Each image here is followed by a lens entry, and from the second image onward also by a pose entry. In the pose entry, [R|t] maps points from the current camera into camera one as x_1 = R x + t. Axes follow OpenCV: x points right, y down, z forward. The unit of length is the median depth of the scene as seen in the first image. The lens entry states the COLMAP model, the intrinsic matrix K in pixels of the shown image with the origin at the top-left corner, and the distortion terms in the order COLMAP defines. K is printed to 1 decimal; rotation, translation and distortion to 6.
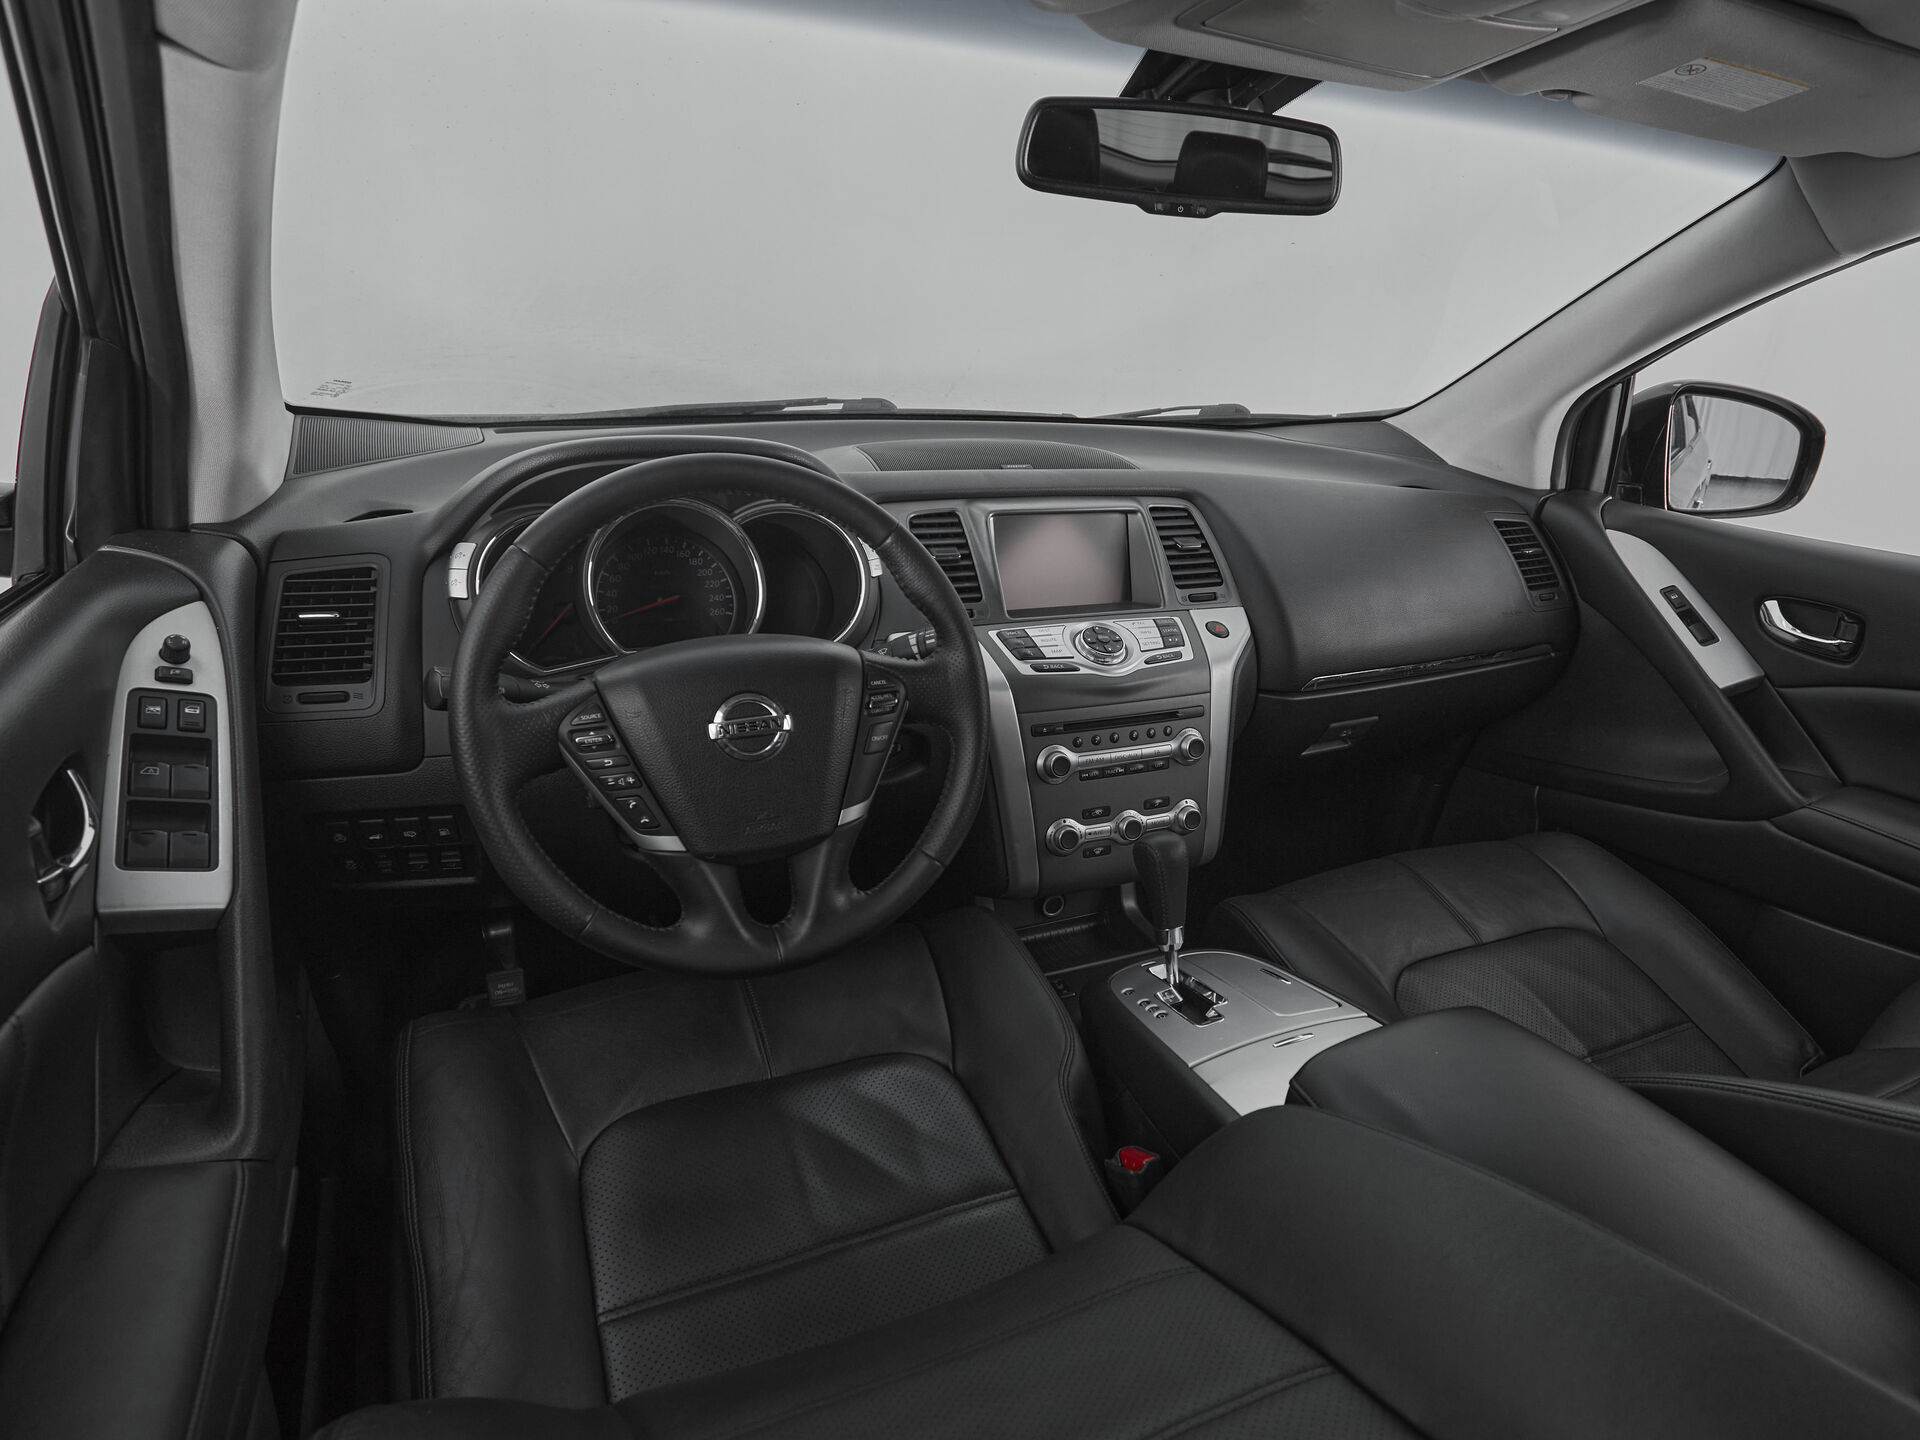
lens RADIAL K [[1148.9, 0, 1039.8], [0, 1148.9, 755.8], [0, 0, 1]] dist [-0.004552, -0.001537]
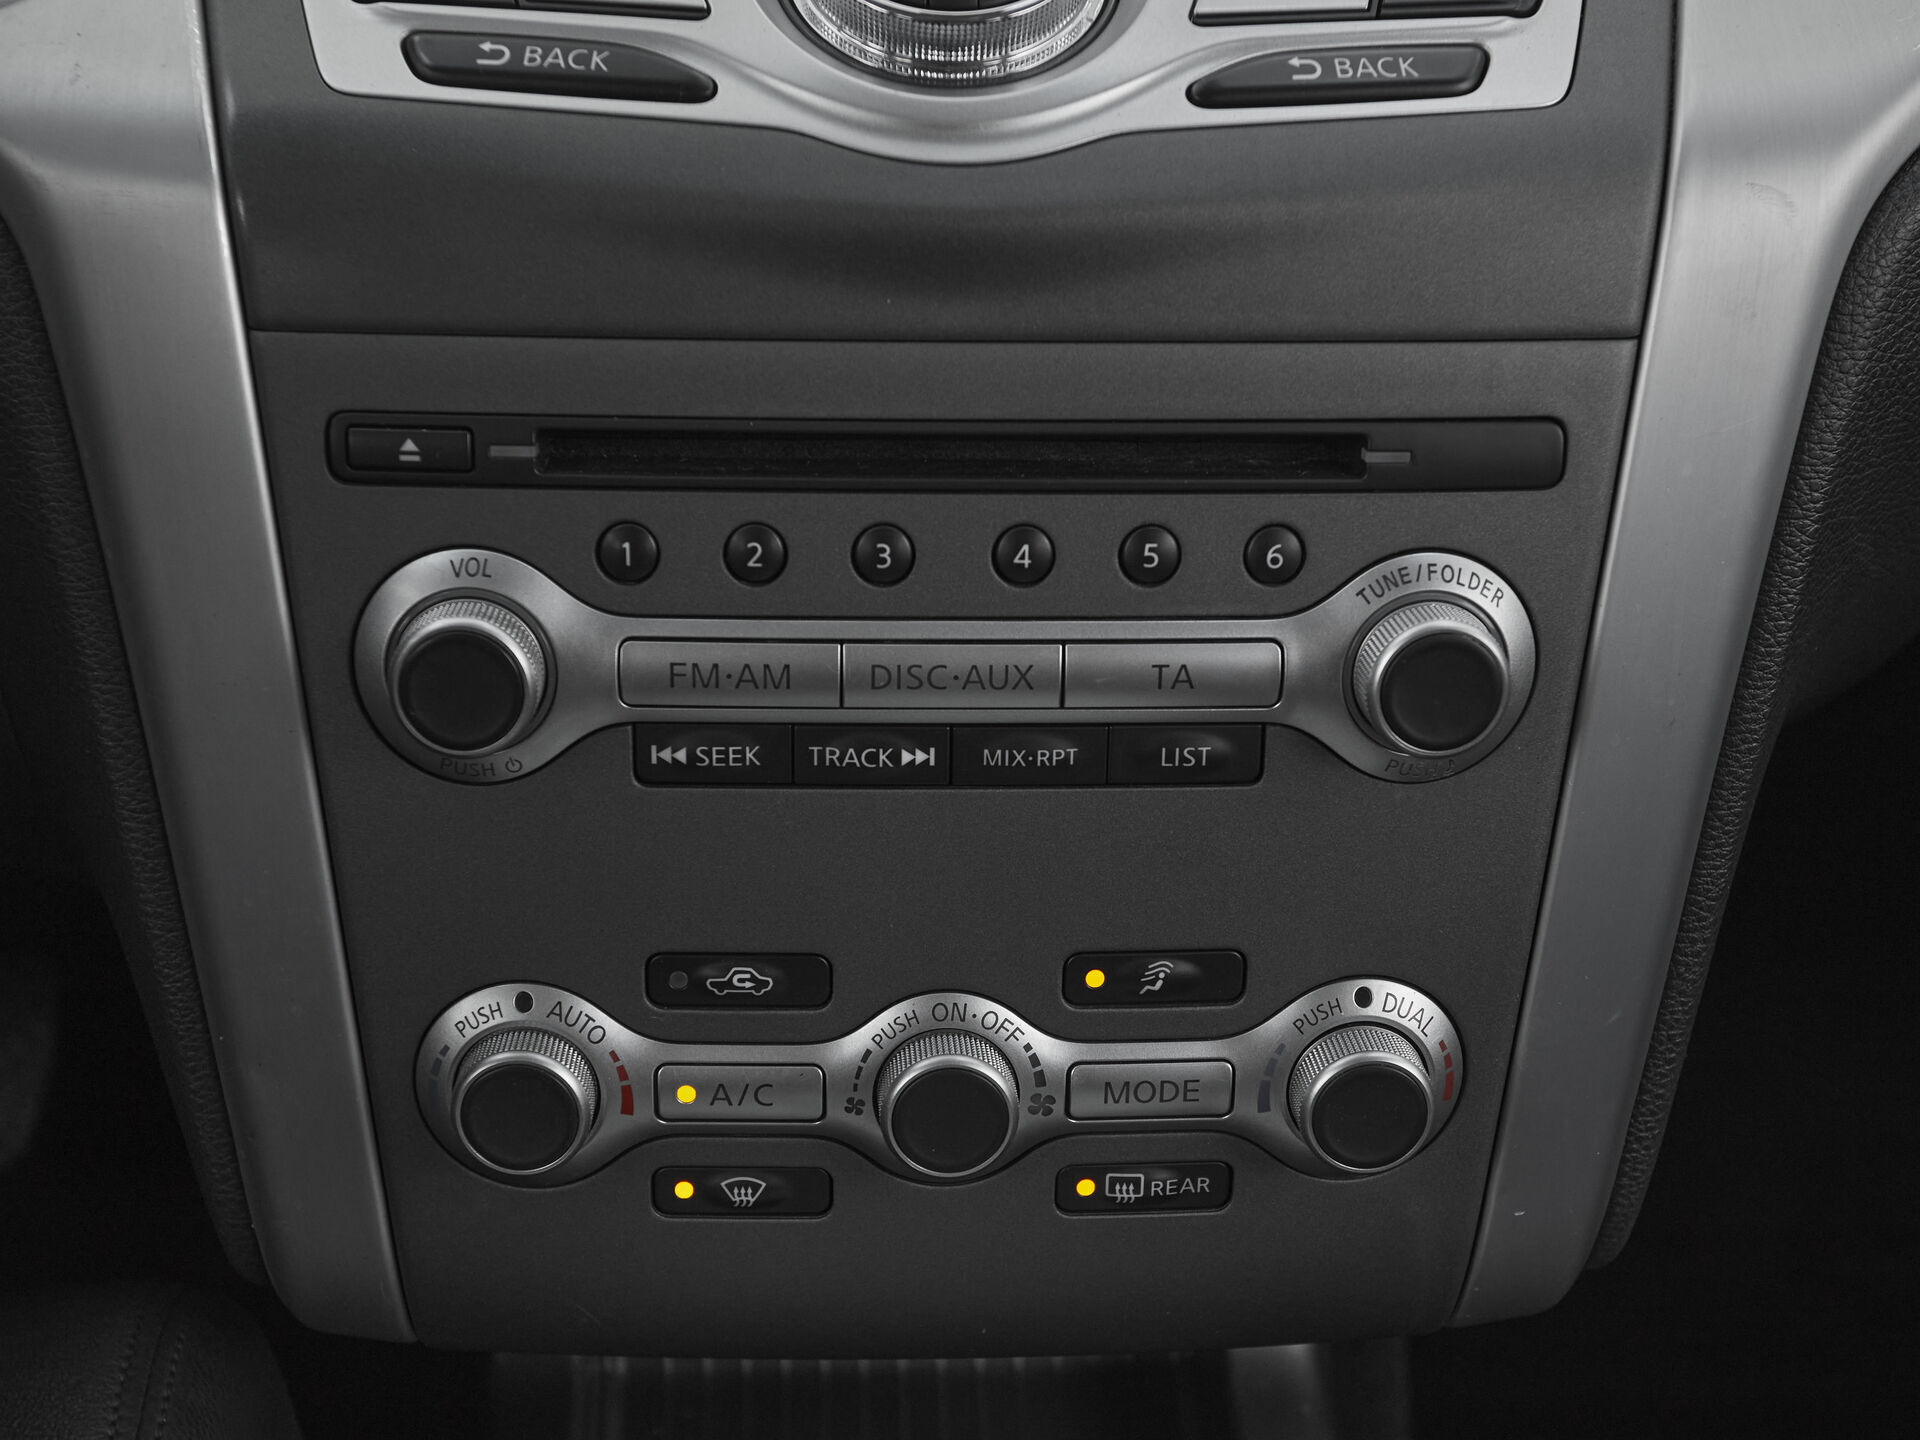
lens RADIAL K [[2602.3, 0, 953.4], [0, 2602.3, 827.2], [0, 0, 1]] dist [0.008909, 0.048741]
pose [[0.917789, 0.183471, -0.352139, 0.203218], [-0.123200, 0.974658, 0.186717, -0.046081], [0.377473, -0.127983, 0.917134, 0.648533]]
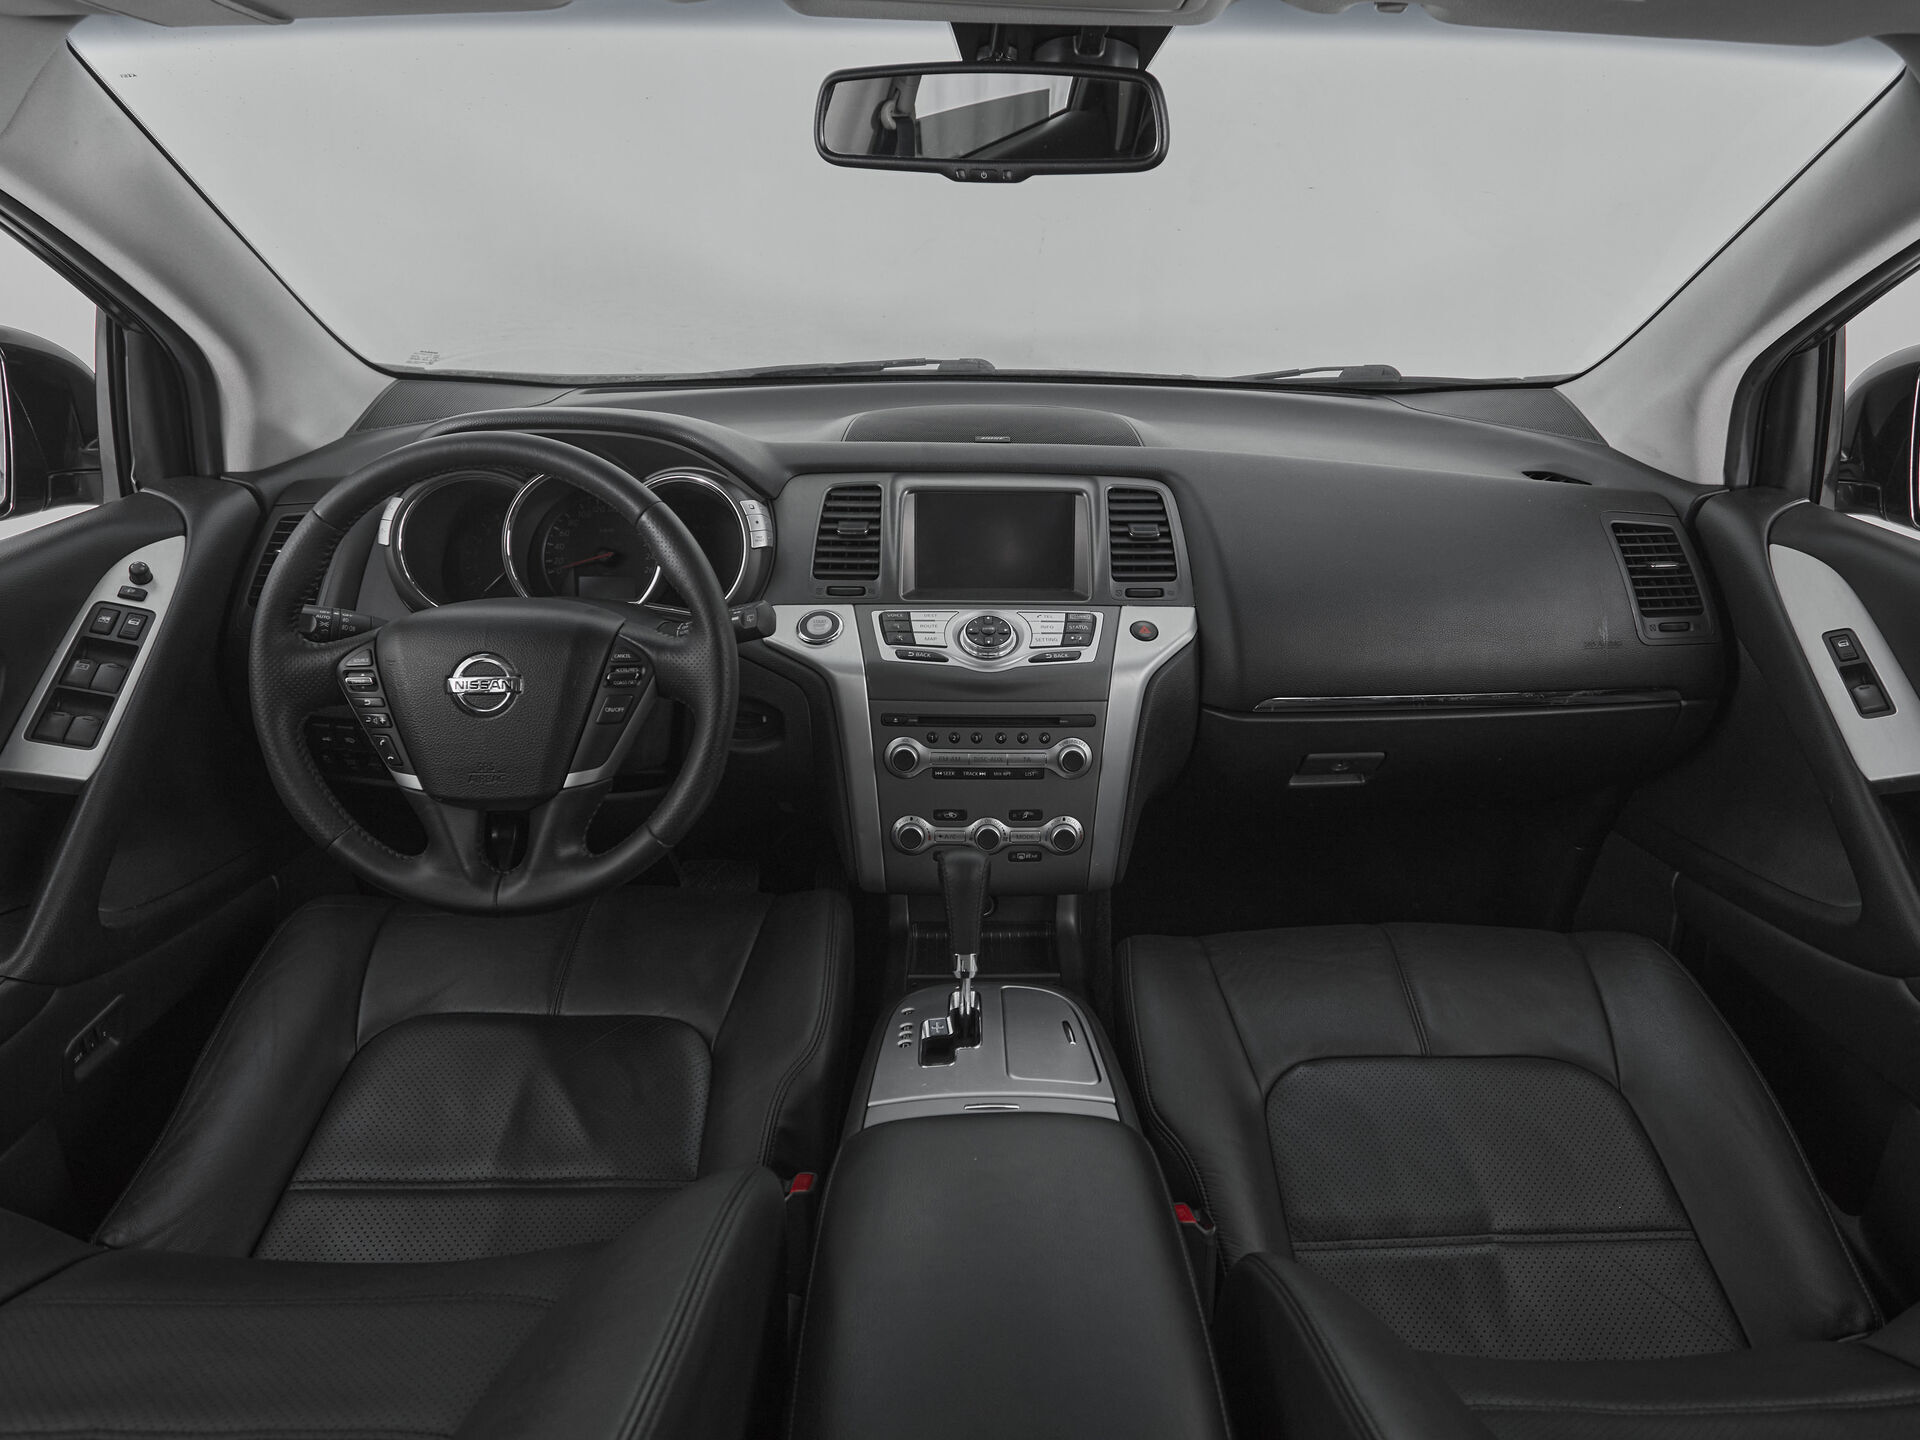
lens RADIAL K [[1198.0, 0, 965.3], [0, 1198.0, 686.6], [0, 0, 1]] dist [-0.002608, 0.000765]
pose [[0.904914, 0.115265, -0.409688, 0.435385], [-0.121568, 0.992525, 0.010727, -0.063962], [0.407862, 0.040098, 0.912162, 0.111969]]
